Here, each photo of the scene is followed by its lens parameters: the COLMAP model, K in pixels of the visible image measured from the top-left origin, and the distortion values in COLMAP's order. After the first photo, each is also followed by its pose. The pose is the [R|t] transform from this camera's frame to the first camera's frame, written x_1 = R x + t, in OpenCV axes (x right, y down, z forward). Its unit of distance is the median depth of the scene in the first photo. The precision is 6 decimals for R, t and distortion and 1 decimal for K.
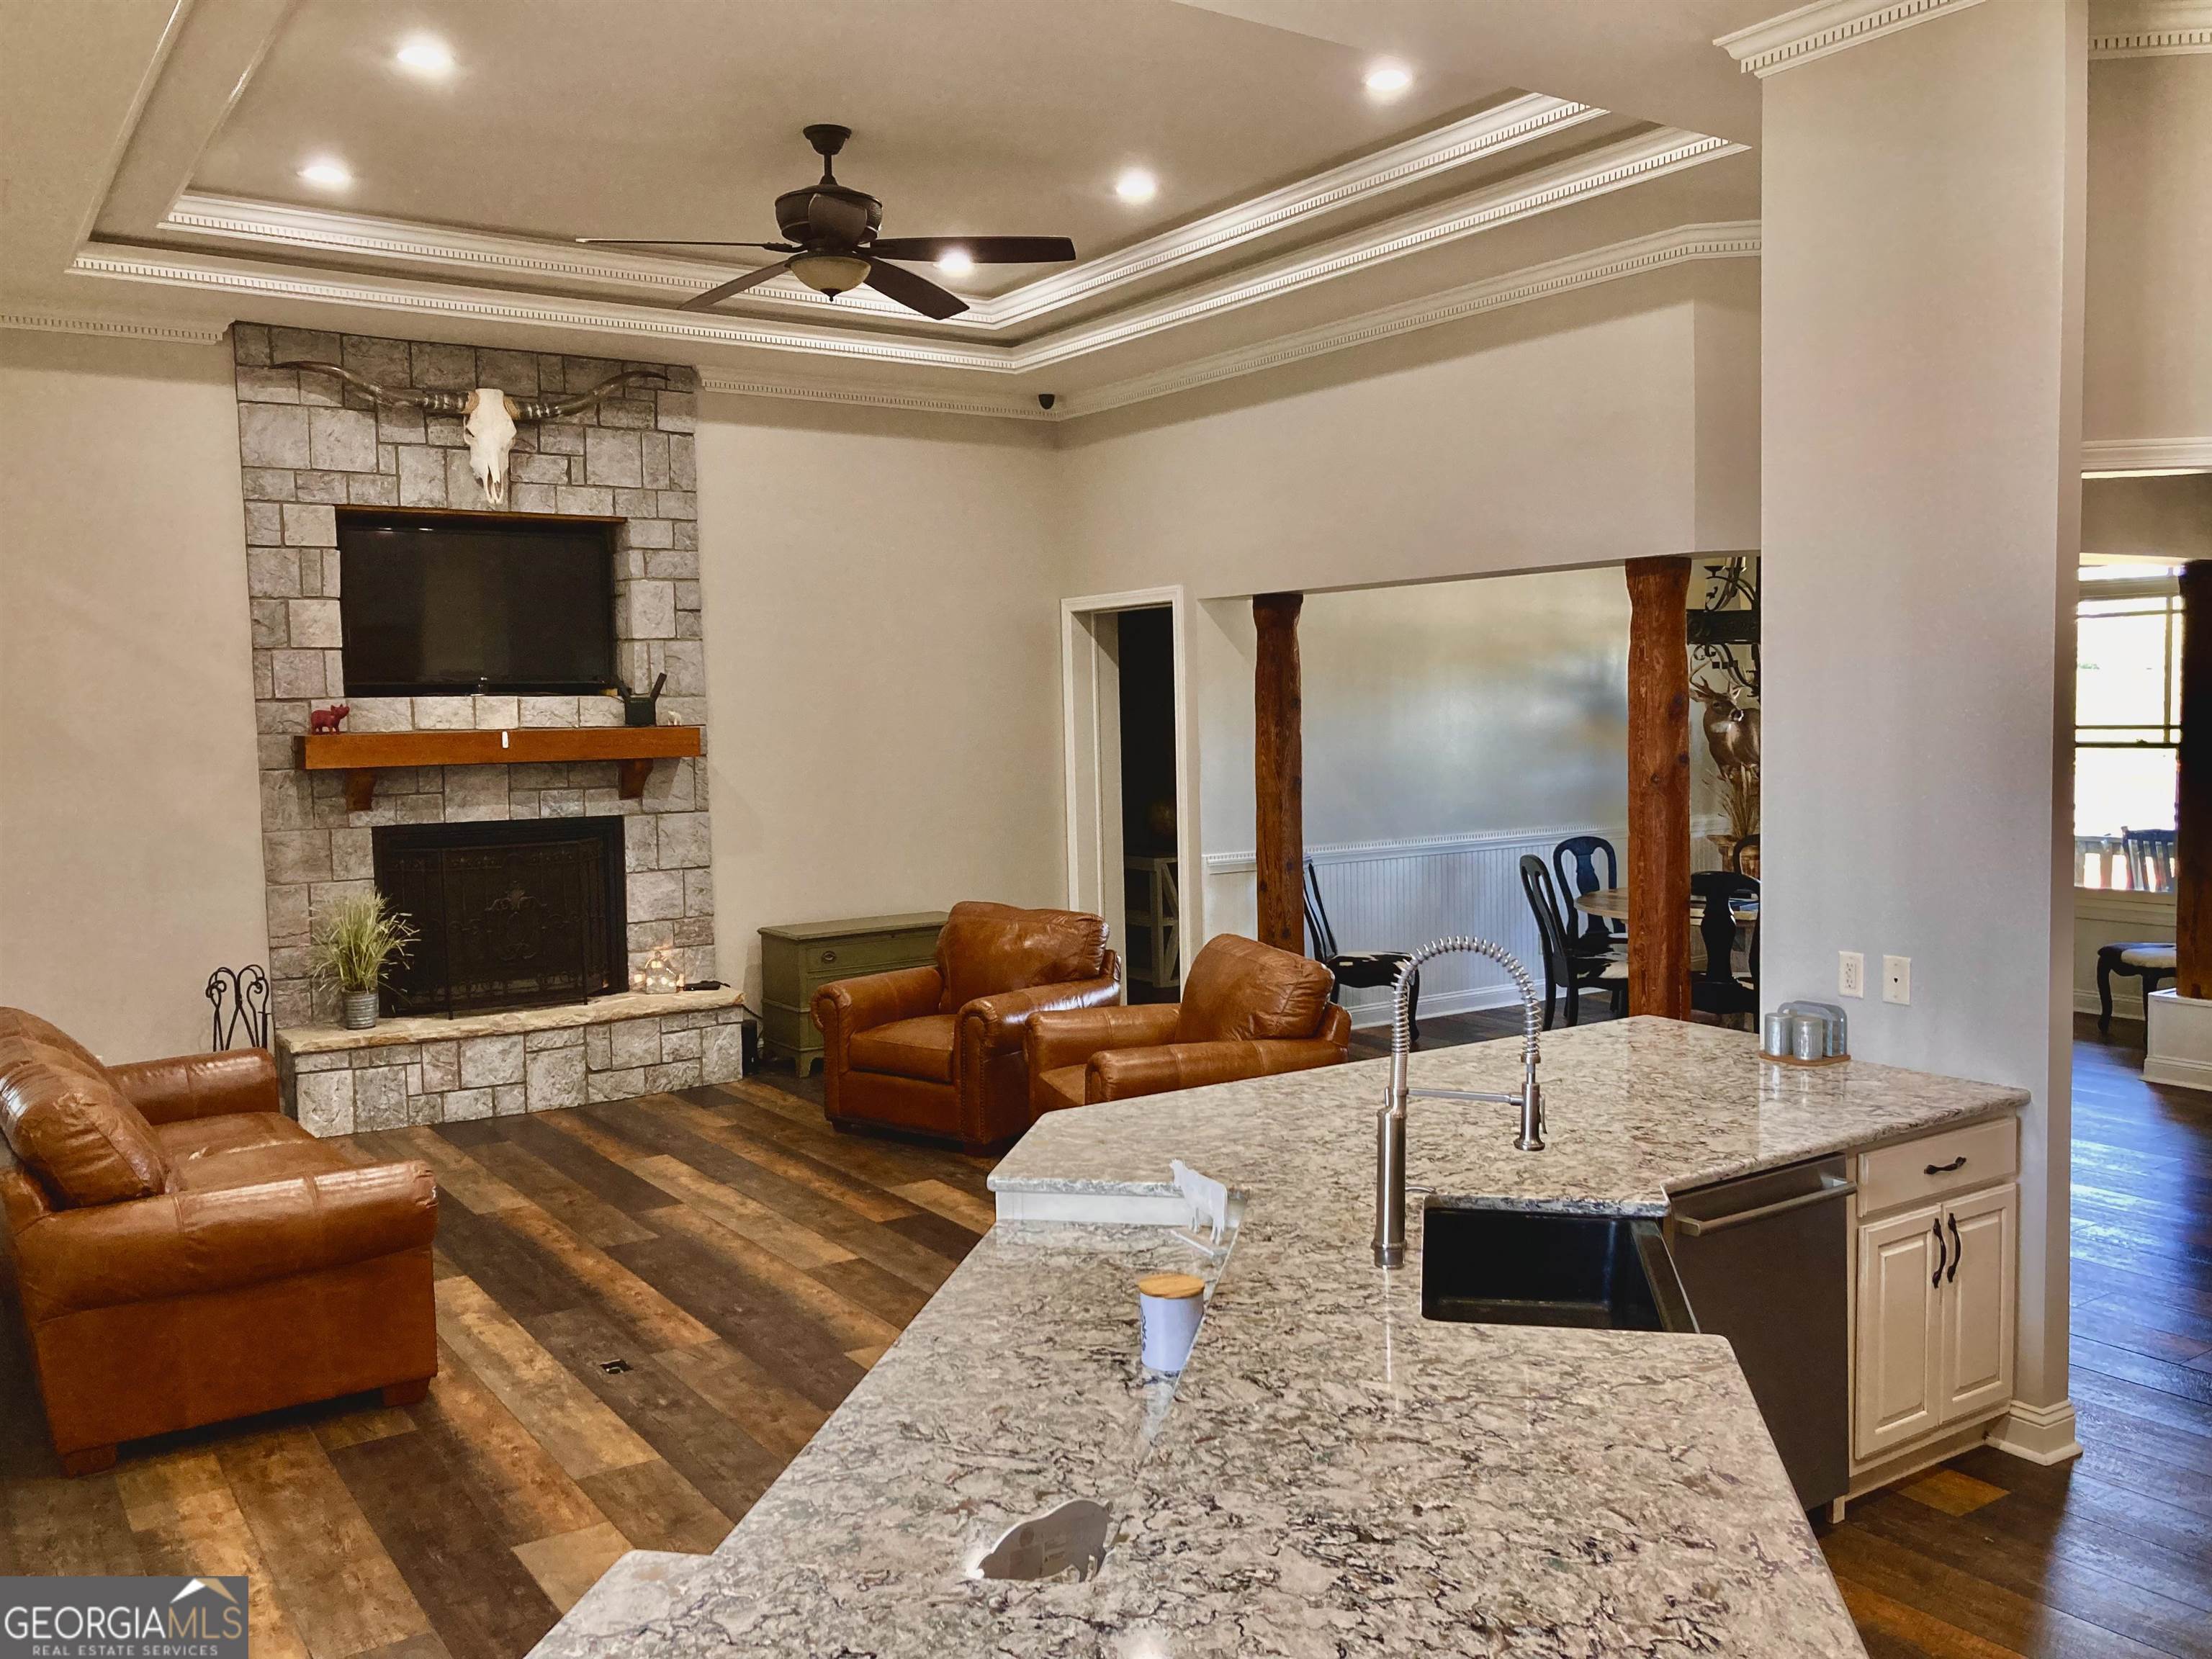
lens RADIAL K [[1816.5, 0, 1128.1], [0, 1816.5, 819.4], [0, 0, 1]] dist [0.044893, -0.051026]
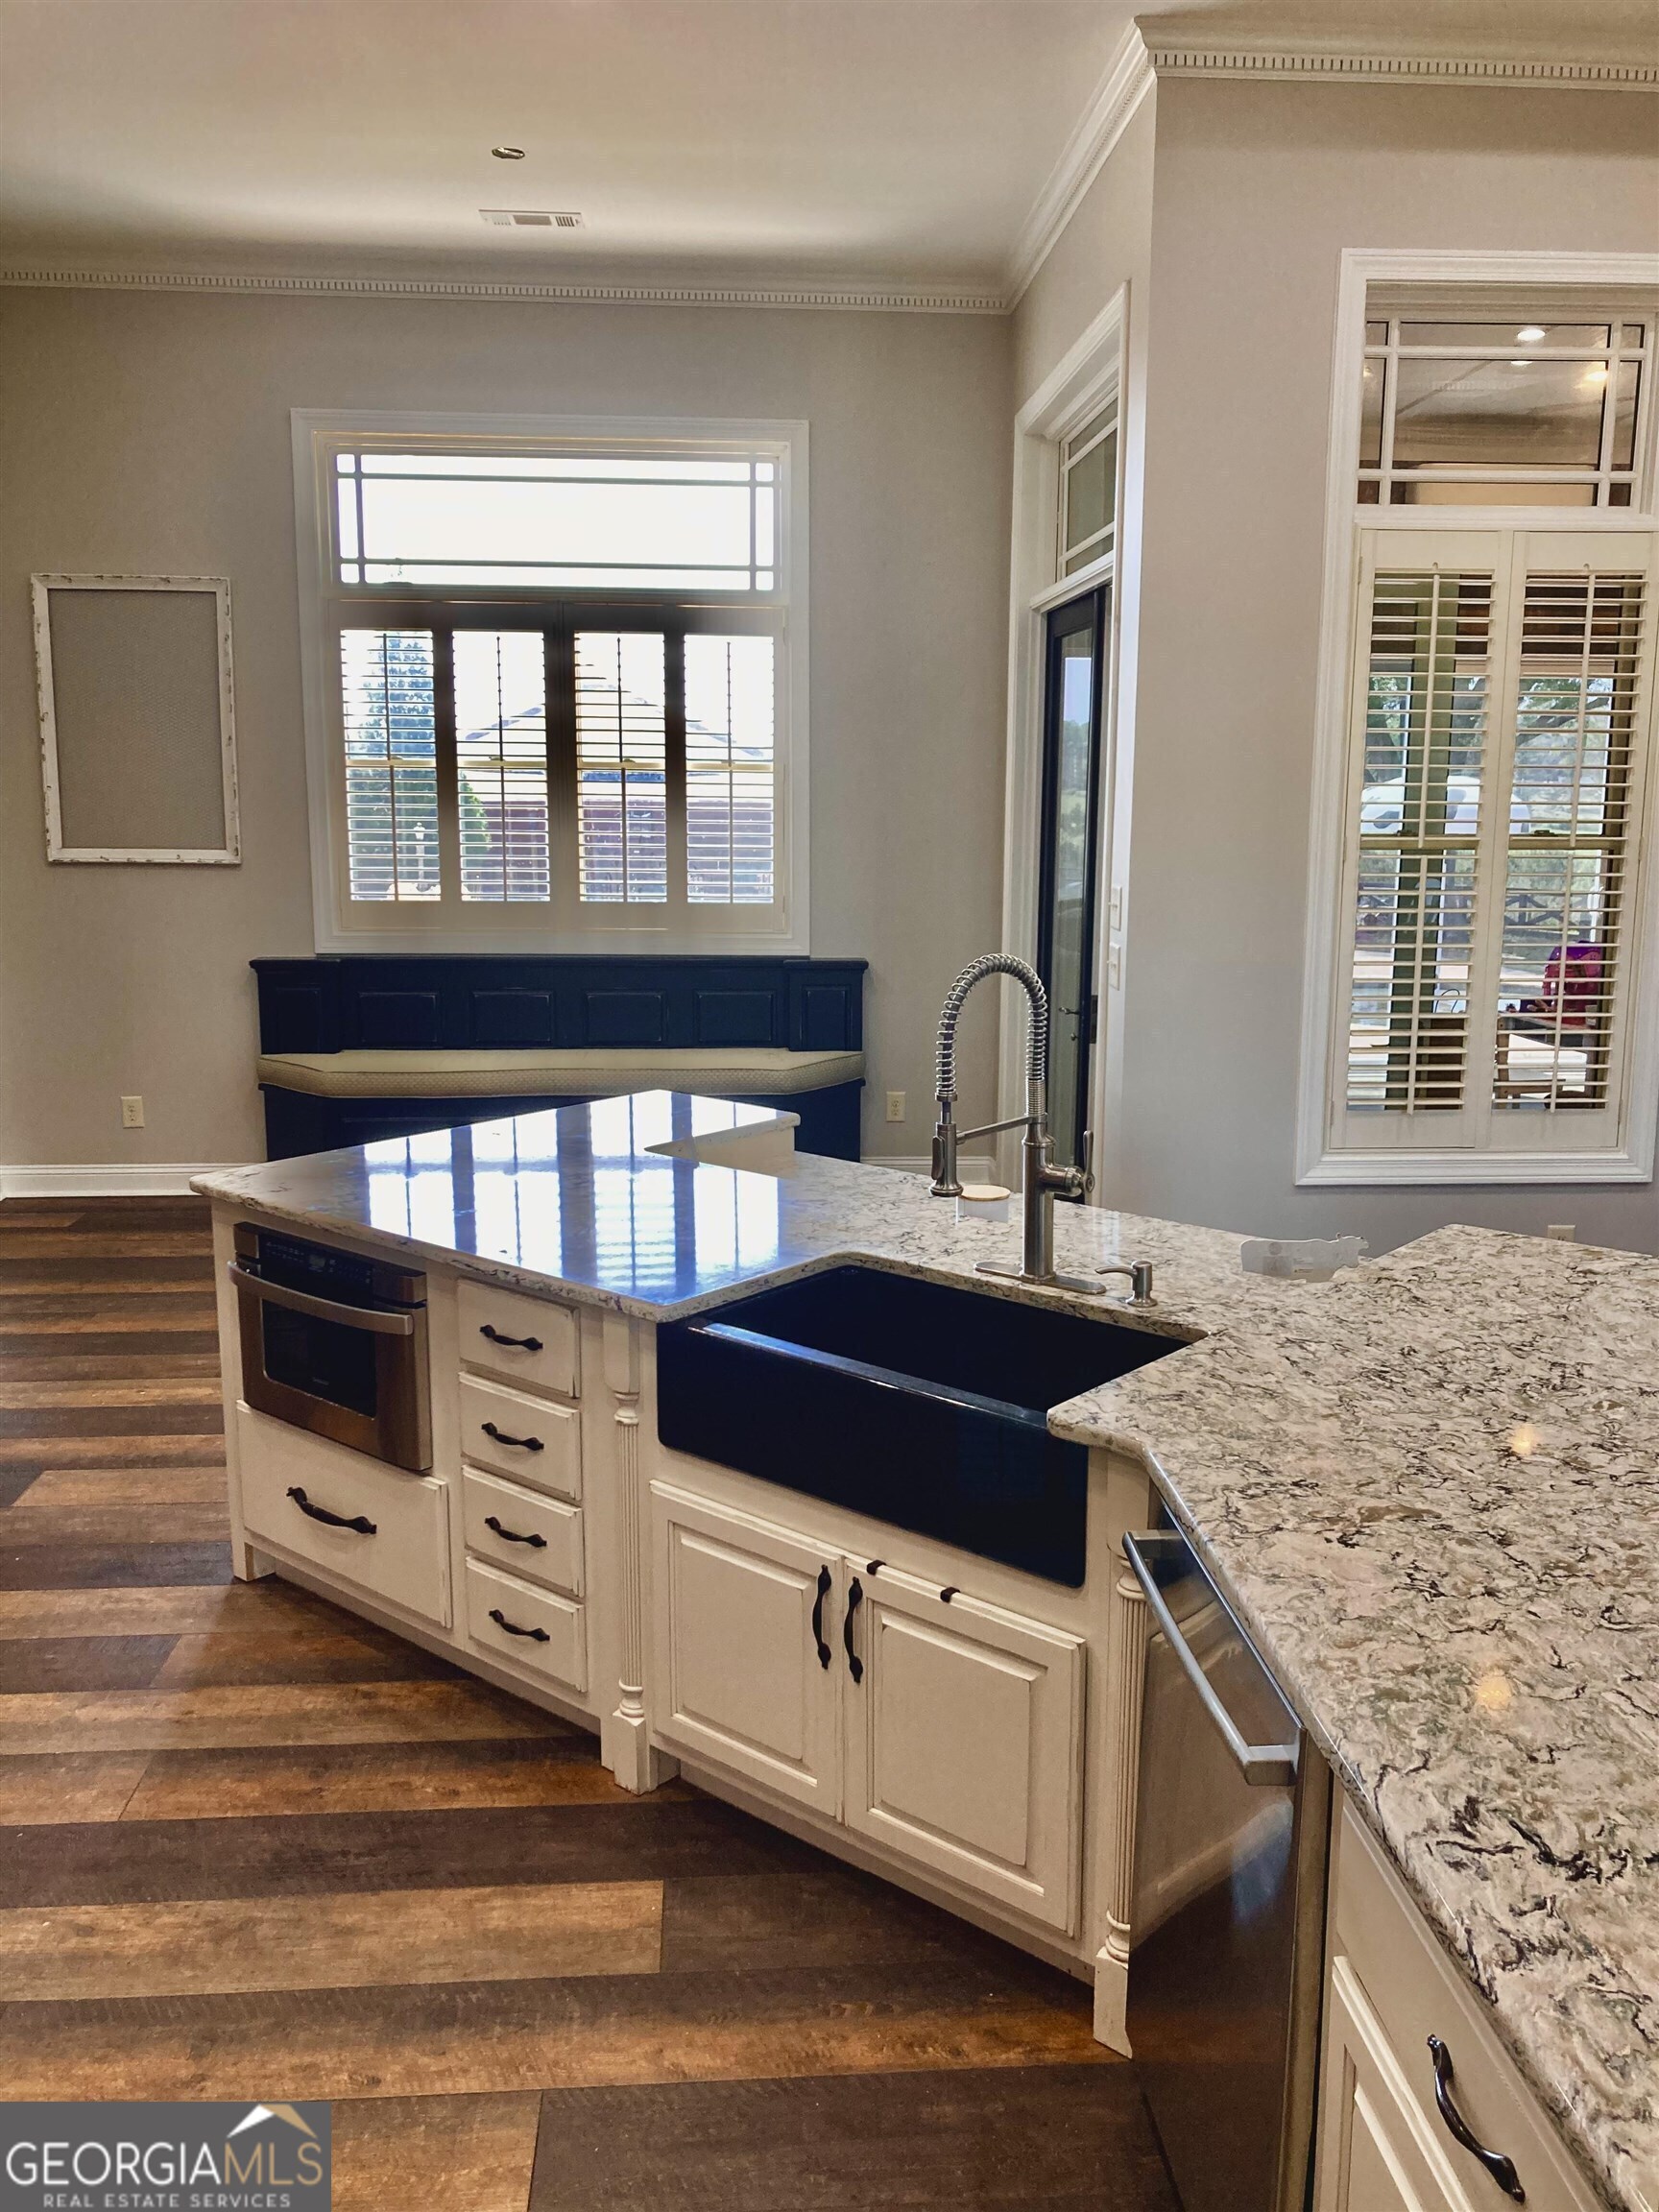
lens RADIAL K [[1816.5, 0, 824.0], [0, 1816.5, 1092.6], [0, 0, 1]] dist [0.044893, -0.051026]
pose [[-0.523693, 0.157309, -0.837257, 0.391251], [-0.053391, 0.974811, 0.216548, -0.022412], [0.850232, 0.158107, -0.502103, 0.548851]]
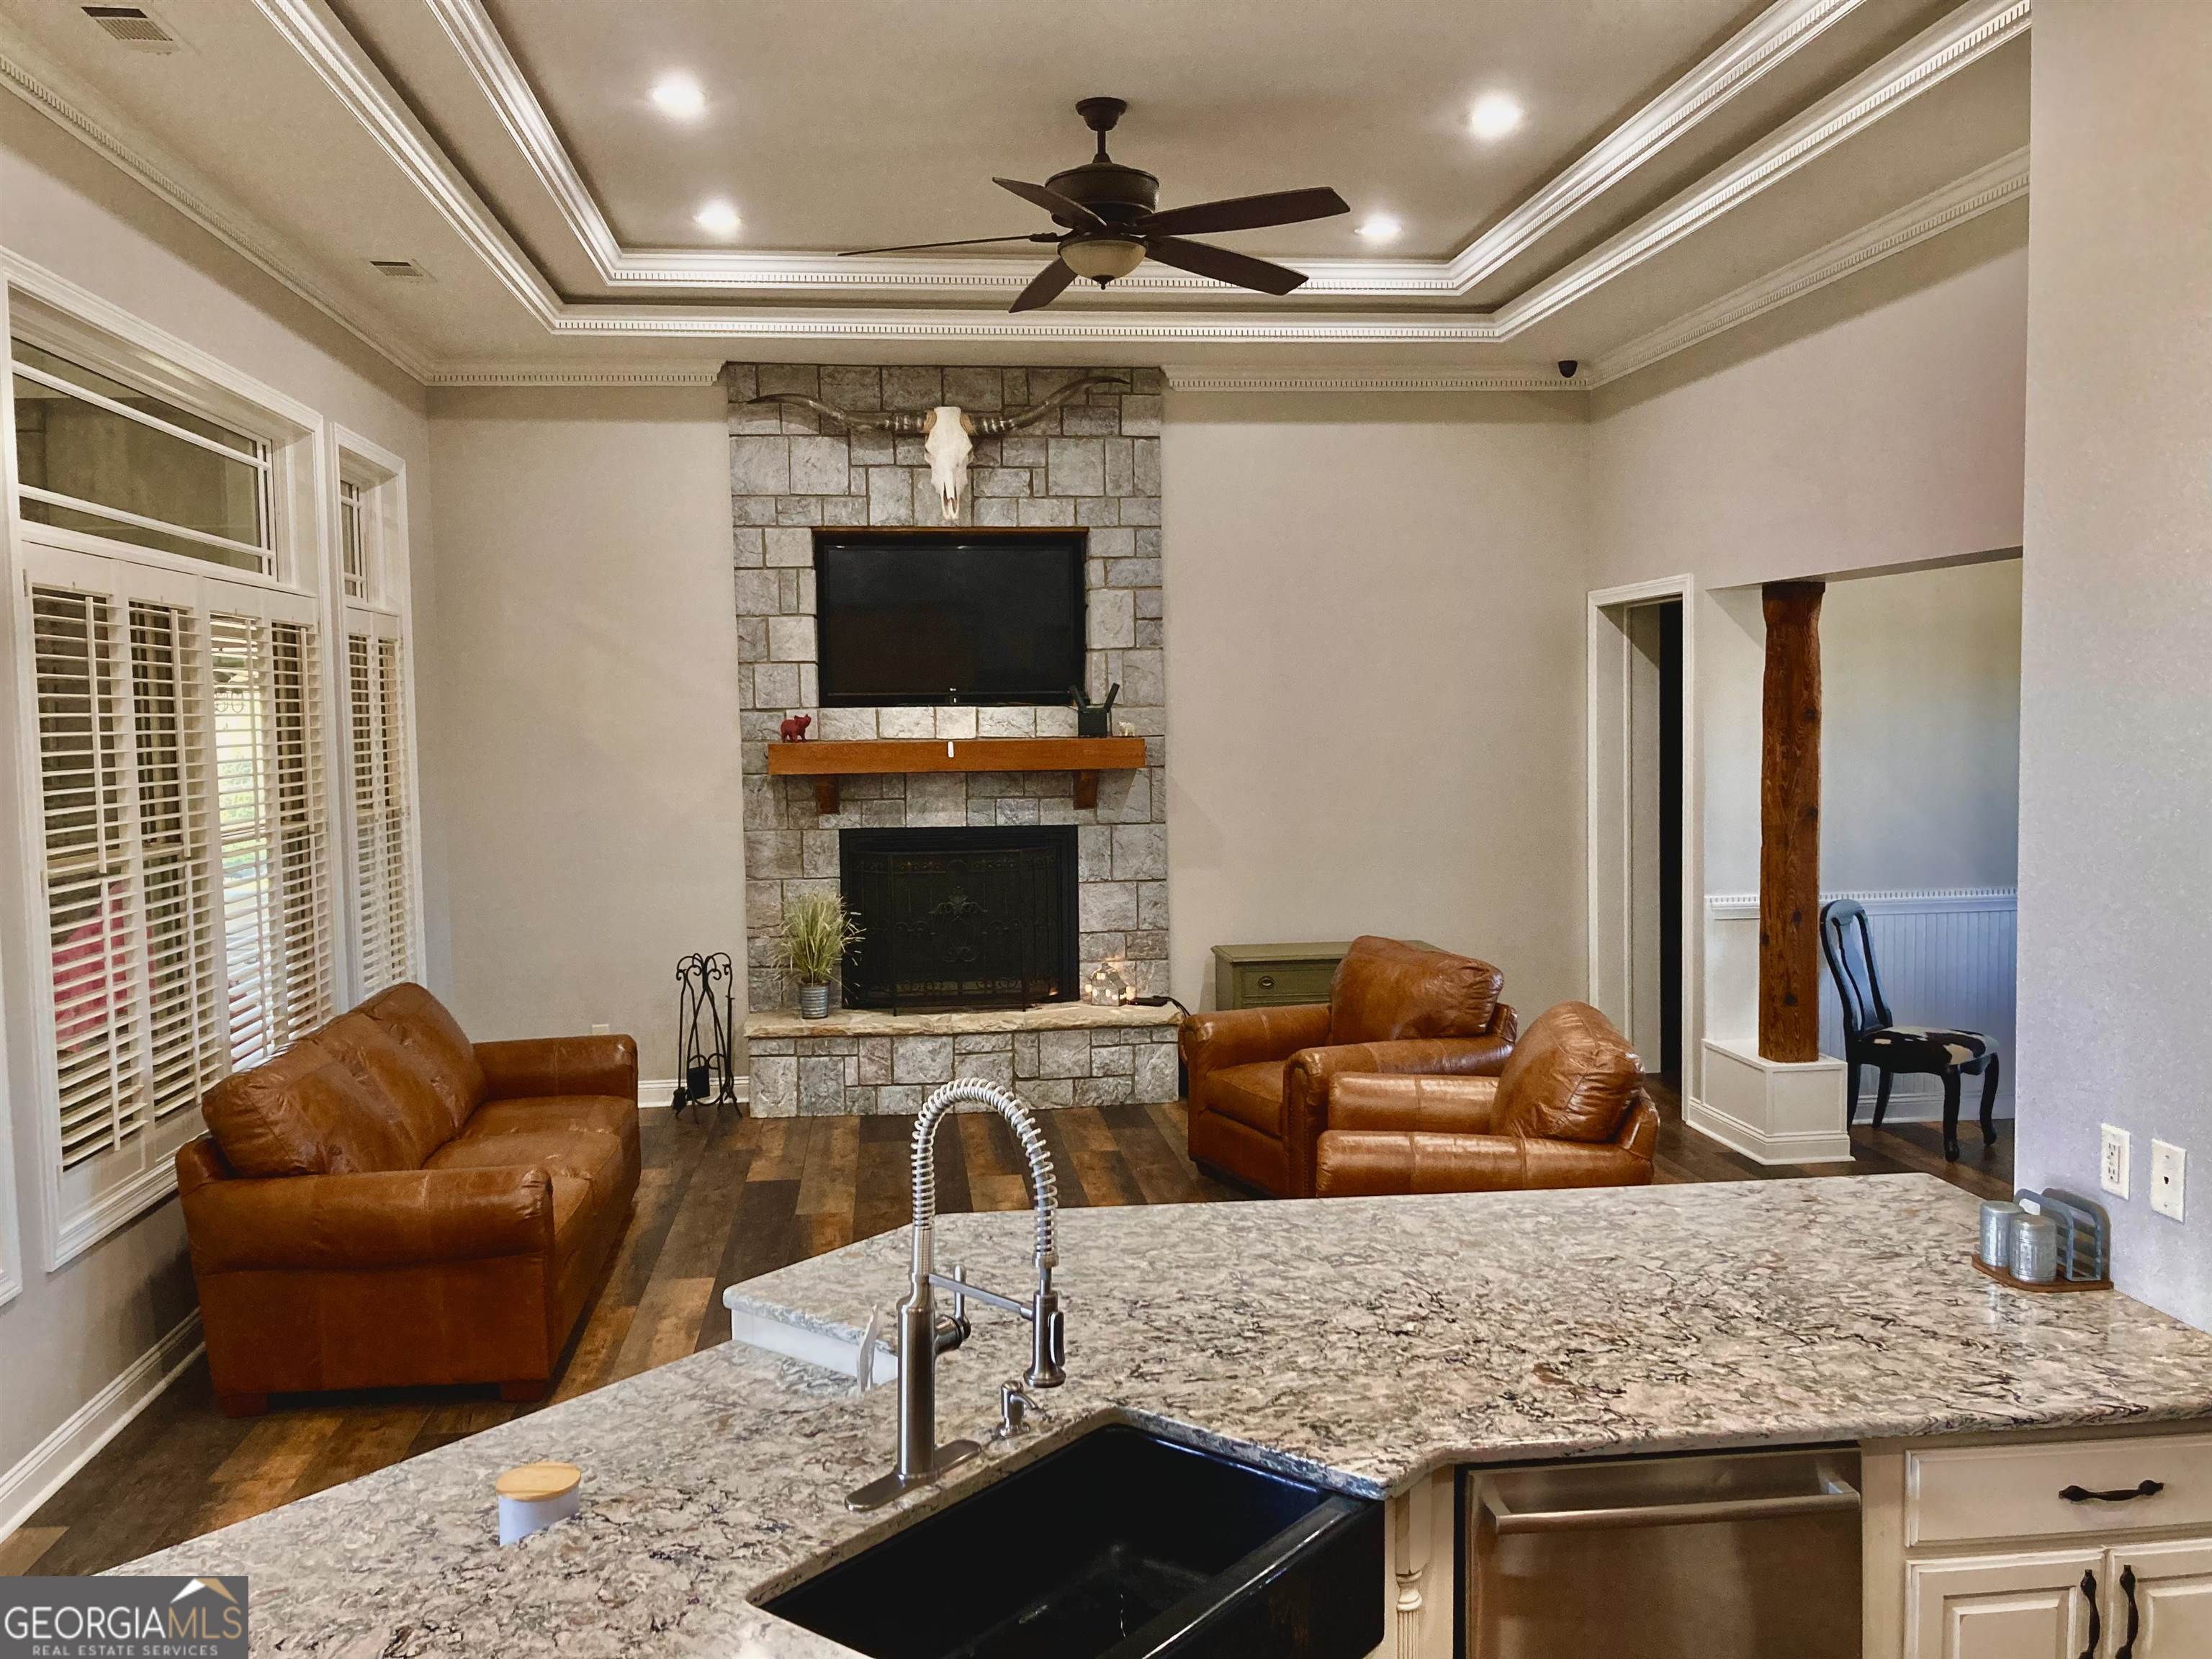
lens RADIAL K [[1816.5, 0, 1106.0], [0, 1816.5, 831.3], [0, 0, 1]] dist [0.044893, -0.051026]
pose [[0.880405, 0.037626, -0.472728, 0.229237], [-0.031412, 0.999285, 0.021035, -0.022433], [0.473182, -0.003670, 0.880957, 0.145362]]
